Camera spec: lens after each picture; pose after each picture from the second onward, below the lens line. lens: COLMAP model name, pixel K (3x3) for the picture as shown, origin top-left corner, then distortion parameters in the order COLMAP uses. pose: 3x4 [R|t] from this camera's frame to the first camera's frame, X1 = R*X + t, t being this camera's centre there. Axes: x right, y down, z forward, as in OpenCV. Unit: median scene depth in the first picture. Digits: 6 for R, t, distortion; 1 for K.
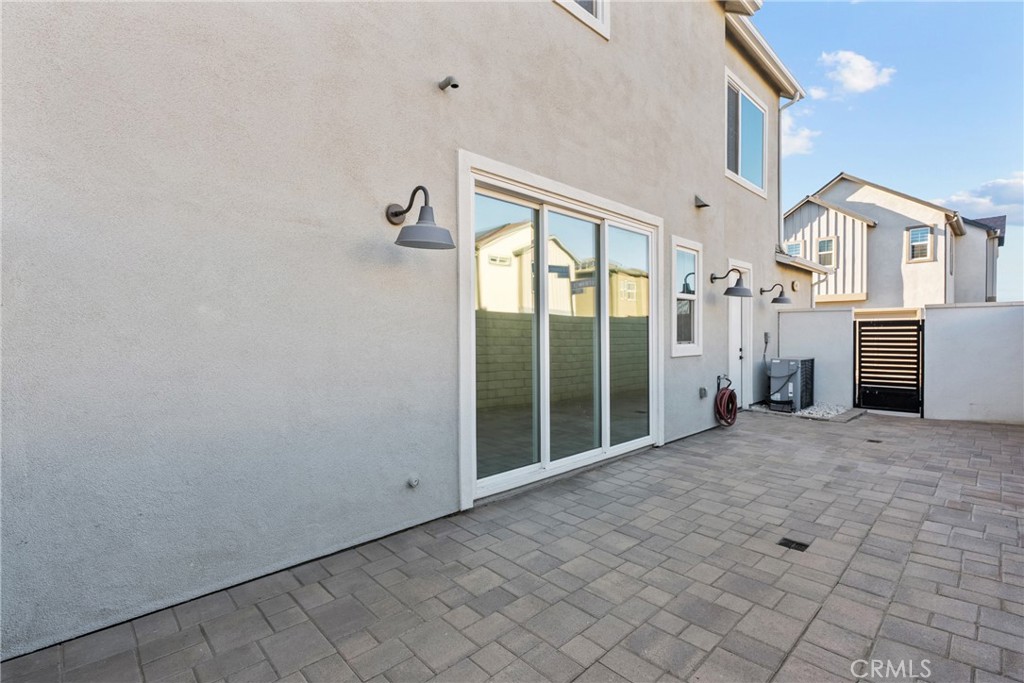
lens RADIAL K [[470.2, 0, 509.3], [0, 470.2, 344.9], [0, 0, 1]] dist [-0.000062, -0.000143]
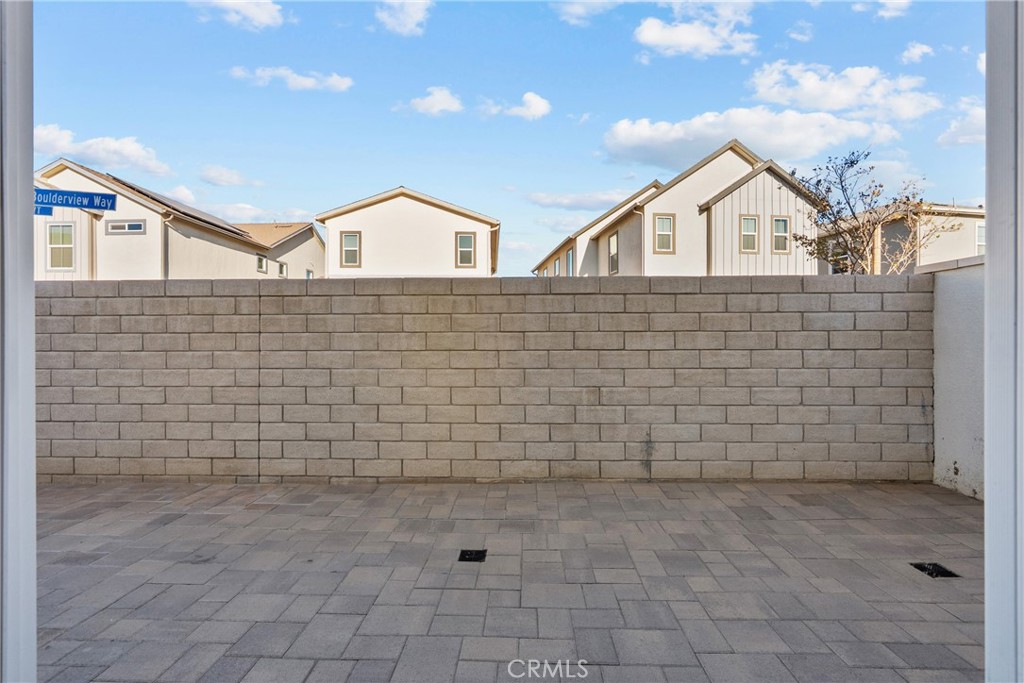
lens RADIAL K [[470.2, 0, 509.3], [0, 470.2, 344.9], [0, 0, 1]] dist [-0.000062, -0.000143]
pose [[-0.697793, 0.008692, 0.716247, -0.085515], [0.022952, 0.999684, 0.010229, 0.019812], [-0.715932, 0.023577, -0.697772, 1.563712]]
